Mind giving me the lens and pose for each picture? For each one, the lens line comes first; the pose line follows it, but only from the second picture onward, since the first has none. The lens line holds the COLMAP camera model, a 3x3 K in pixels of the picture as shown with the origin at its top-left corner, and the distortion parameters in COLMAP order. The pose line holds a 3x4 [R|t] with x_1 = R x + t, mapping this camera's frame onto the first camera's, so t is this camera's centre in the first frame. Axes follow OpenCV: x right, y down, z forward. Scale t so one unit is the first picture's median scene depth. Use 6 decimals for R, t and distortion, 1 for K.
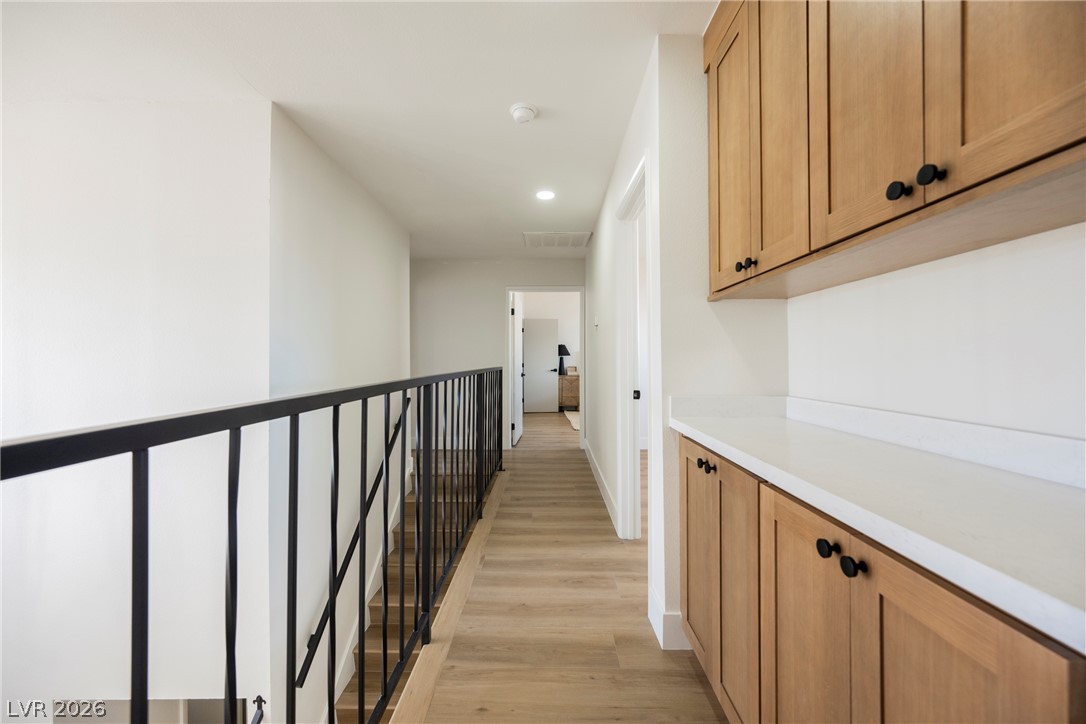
lens RADIAL K [[423.9, 0, 545.5], [0, 423.9, 361.9], [0, 0, 1]] dist [-0.002782, -0.000087]
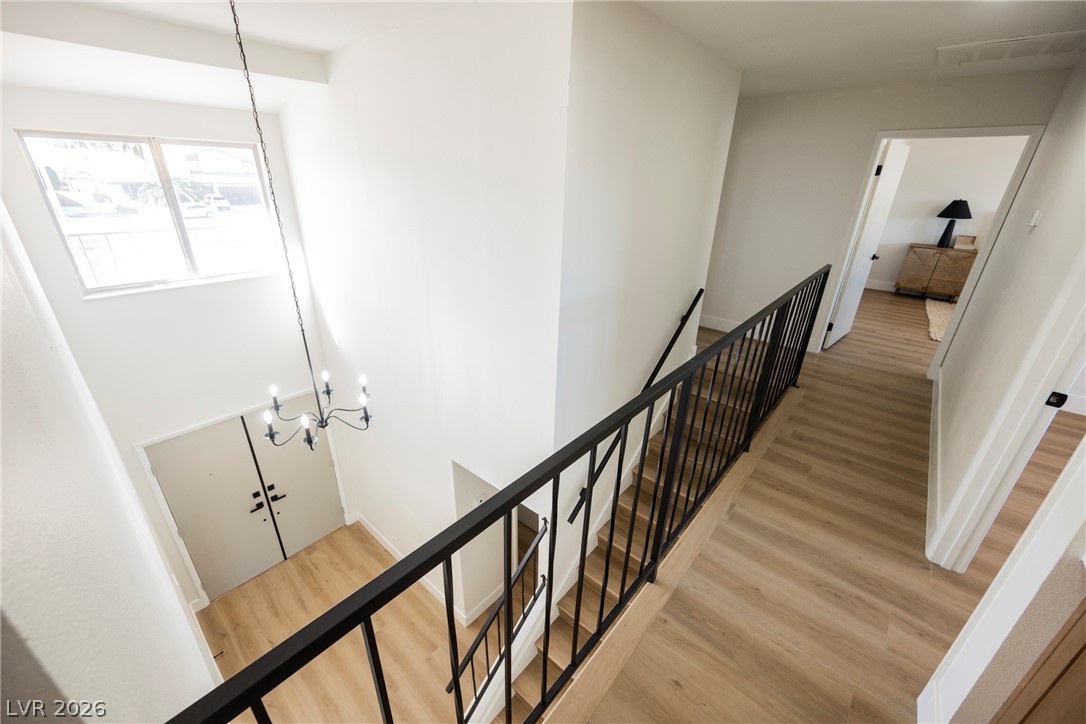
lens RADIAL K [[423.9, 0, 545.5], [0, 423.9, 361.9], [0, 0, 1]] dist [-0.002782, -0.000087]
pose [[0.762204, 0.280280, -0.583513, -0.002032], [-0.024521, 0.913260, 0.406638, -0.196783], [0.646872, -0.295633, 0.702963, 0.129093]]
